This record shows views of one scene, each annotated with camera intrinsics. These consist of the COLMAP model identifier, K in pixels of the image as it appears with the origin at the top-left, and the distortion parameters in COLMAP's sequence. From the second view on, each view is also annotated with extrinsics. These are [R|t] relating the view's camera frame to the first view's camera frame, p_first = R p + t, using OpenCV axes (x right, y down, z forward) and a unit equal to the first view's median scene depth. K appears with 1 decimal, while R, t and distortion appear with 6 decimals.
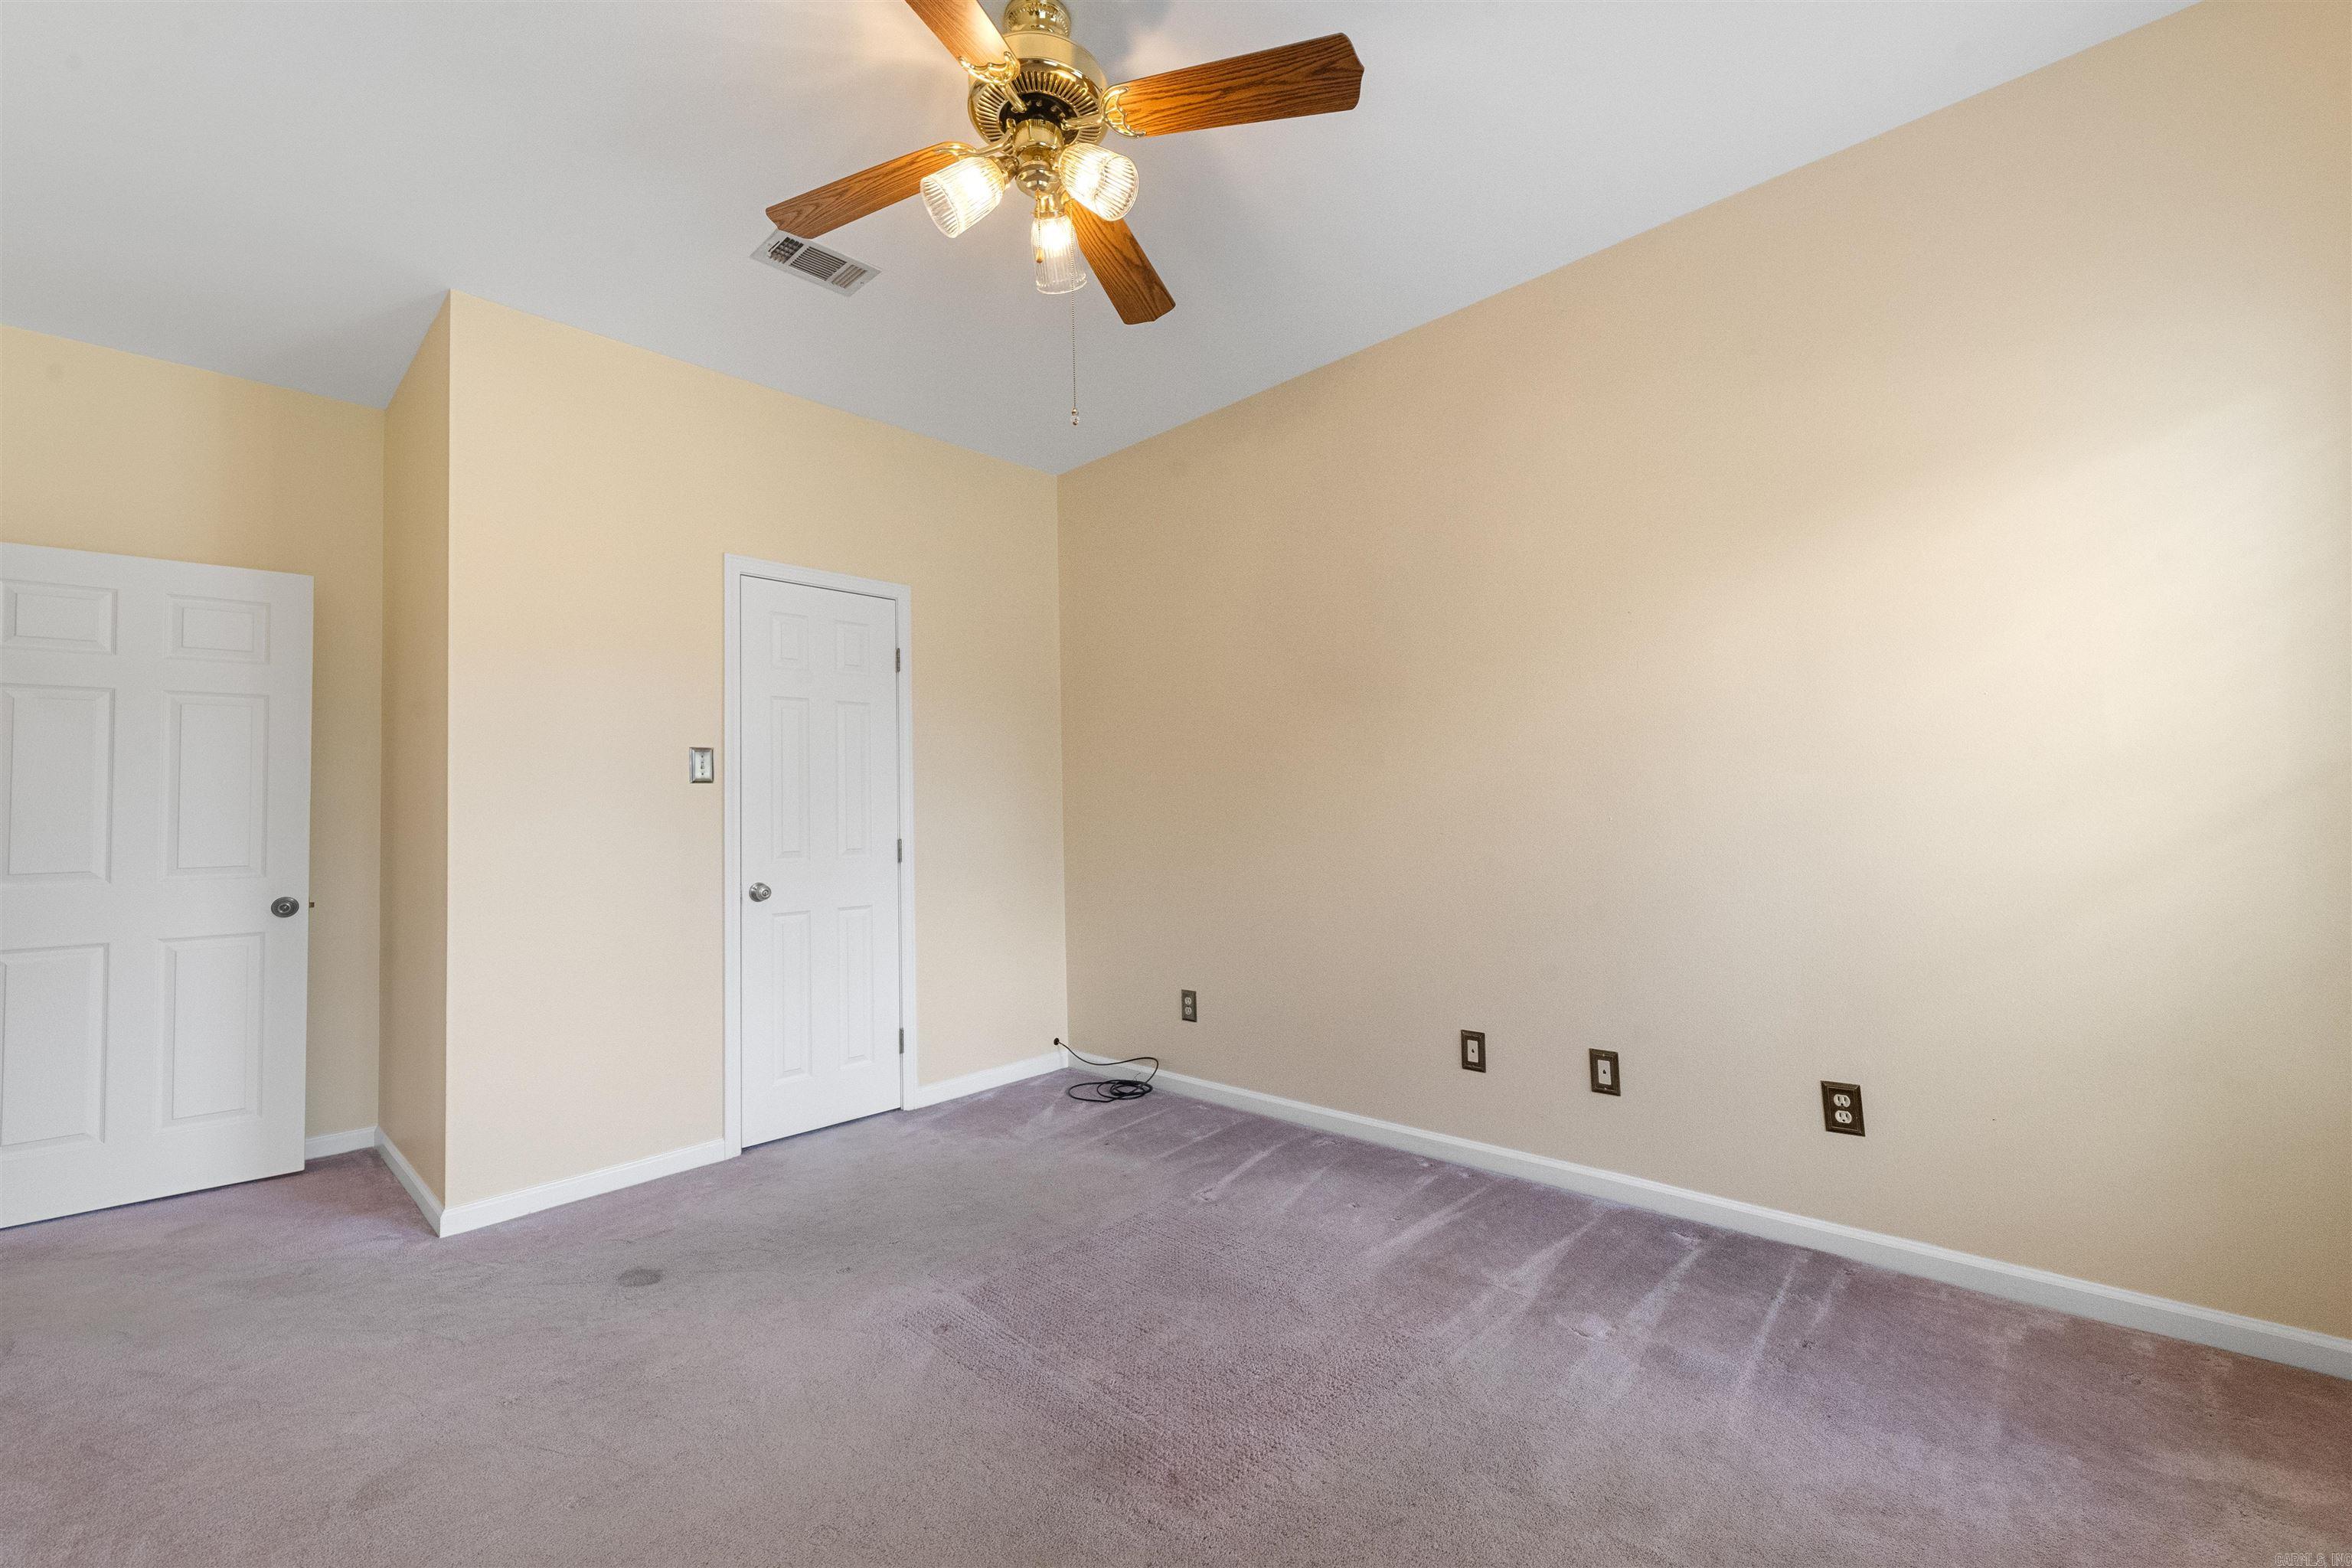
lens RADIAL K [[943.8, 0, 1176.0], [0, 943.8, 784.0], [0, 0, 1]] dist [-0.000165, -0.000018]
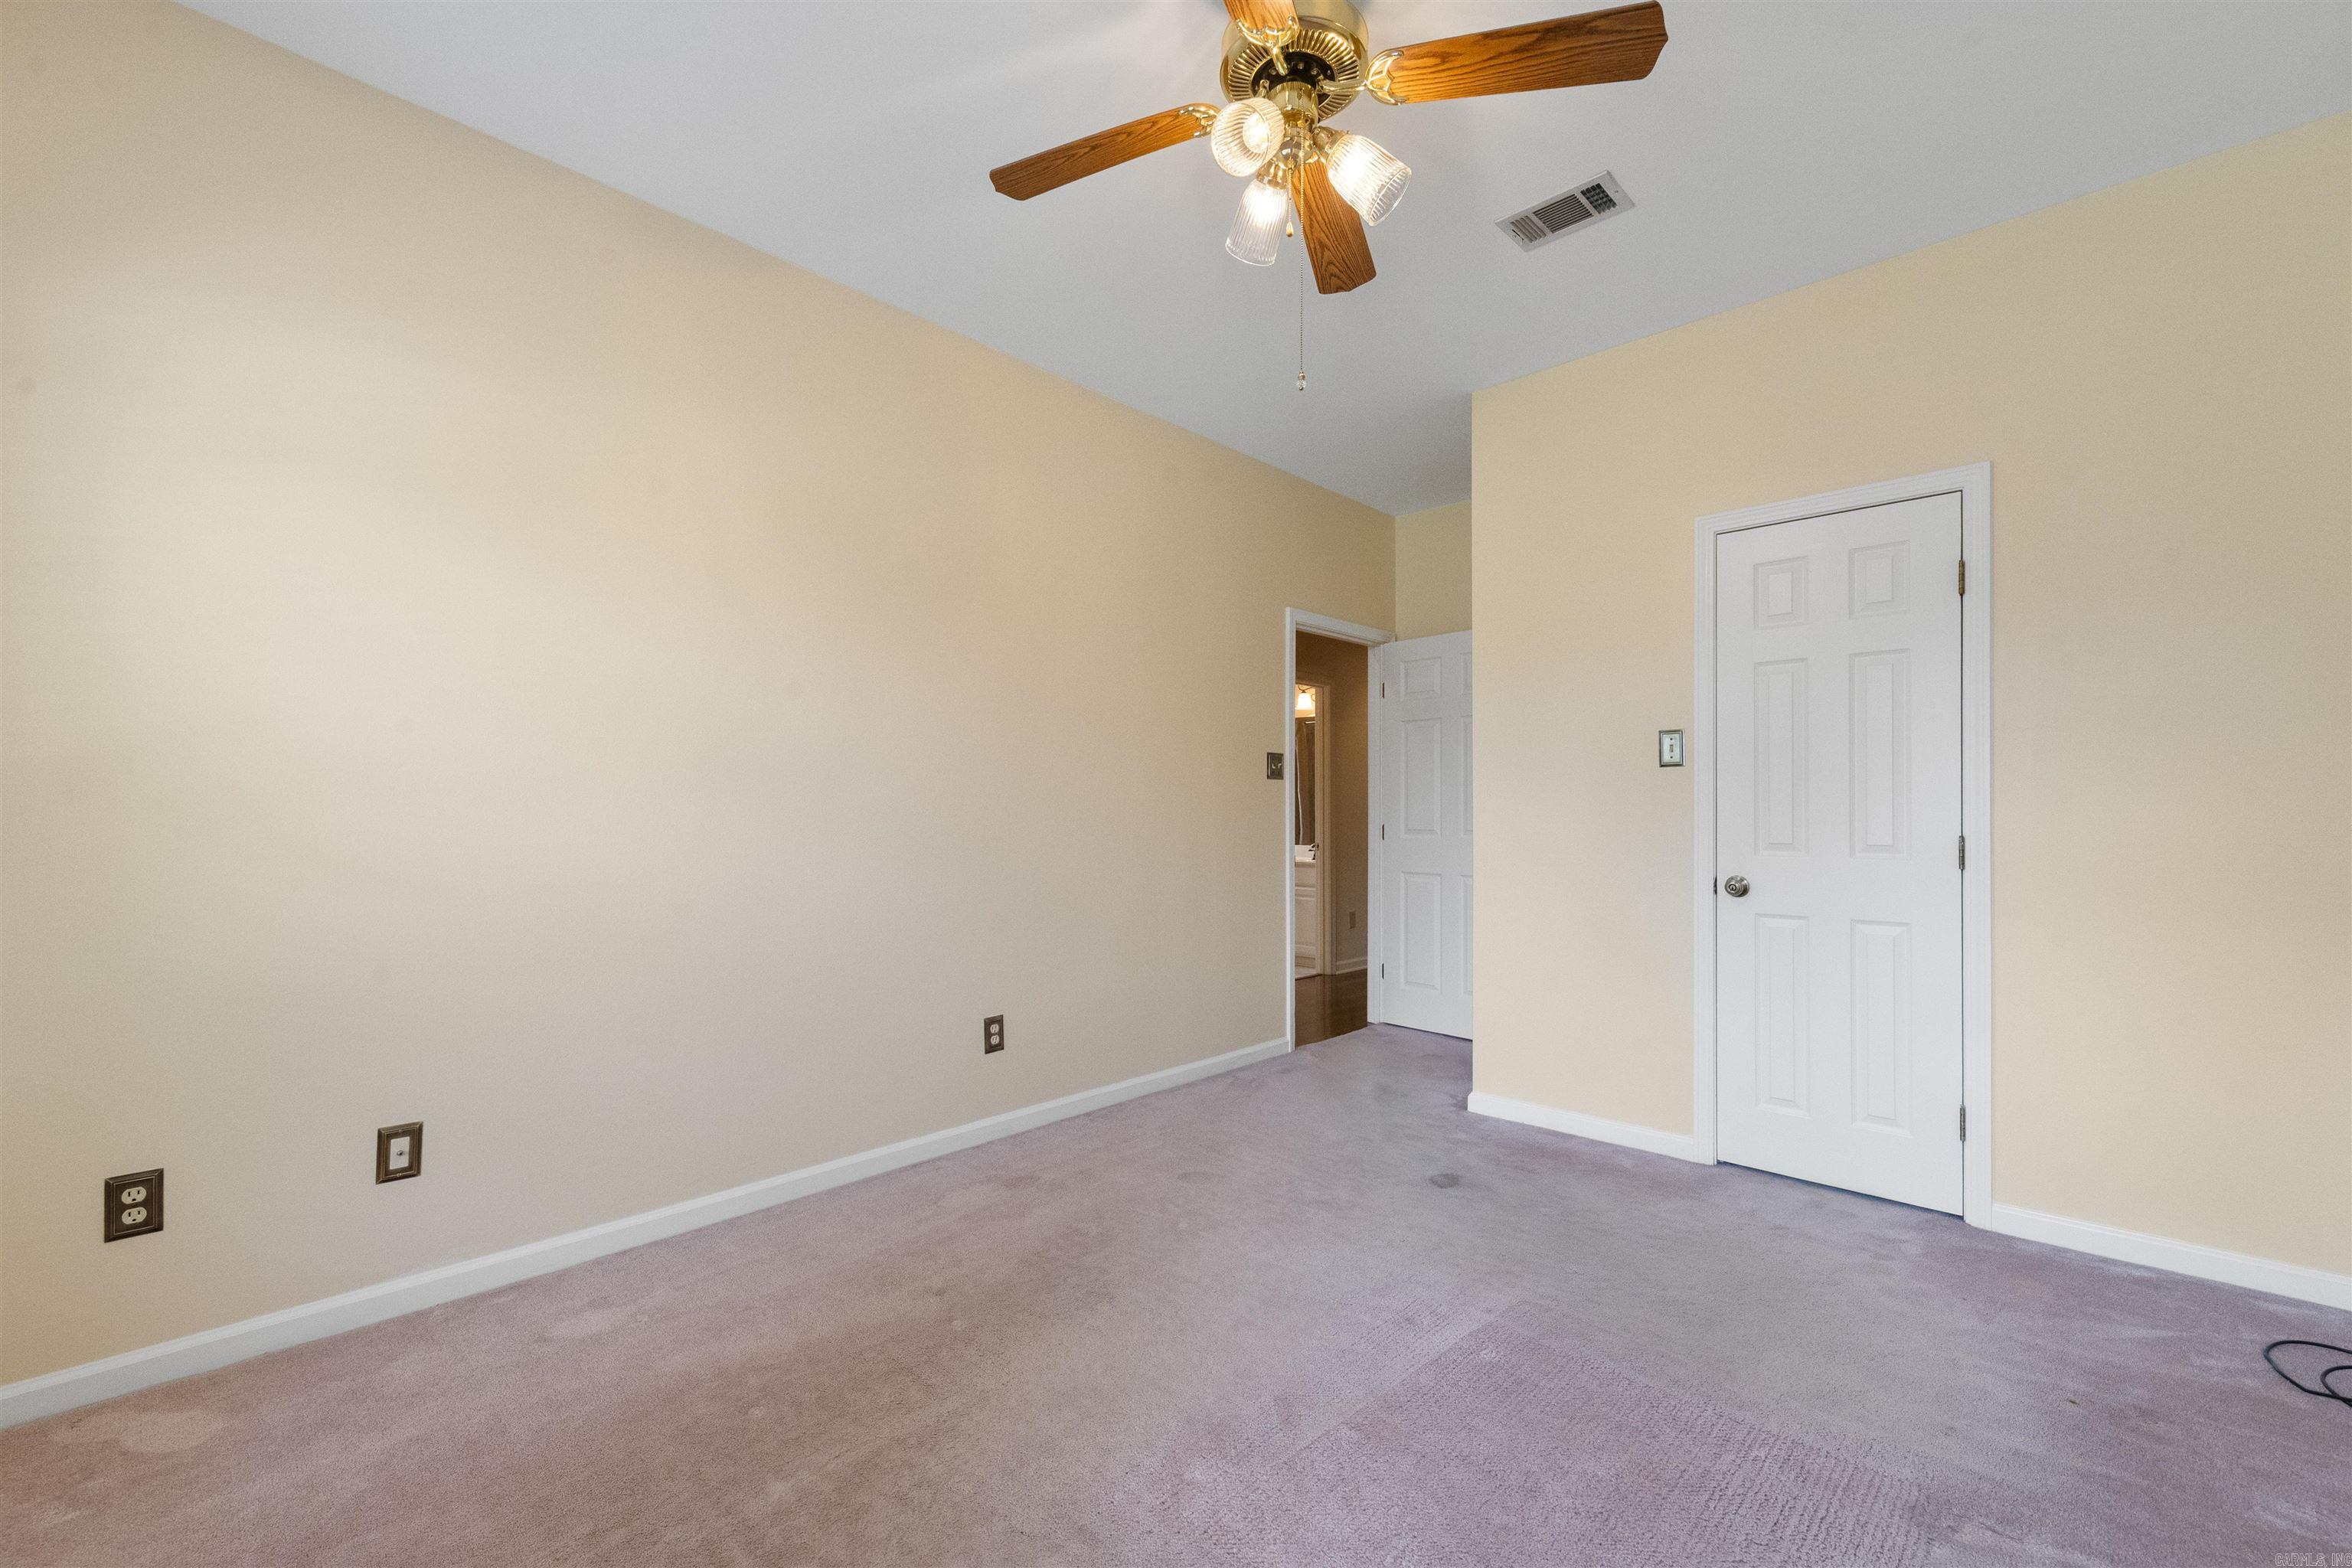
lens RADIAL K [[958.4, 0, 1175.3], [0, 958.4, 809.1], [0, 0, 1]] dist [0.000380, 0.000056]
pose [[0.010100, 0.021443, -0.999719, 0.453885], [0.032437, 0.999237, 0.021760, 0.004544], [0.999423, -0.032648, 0.009397, 0.458463]]
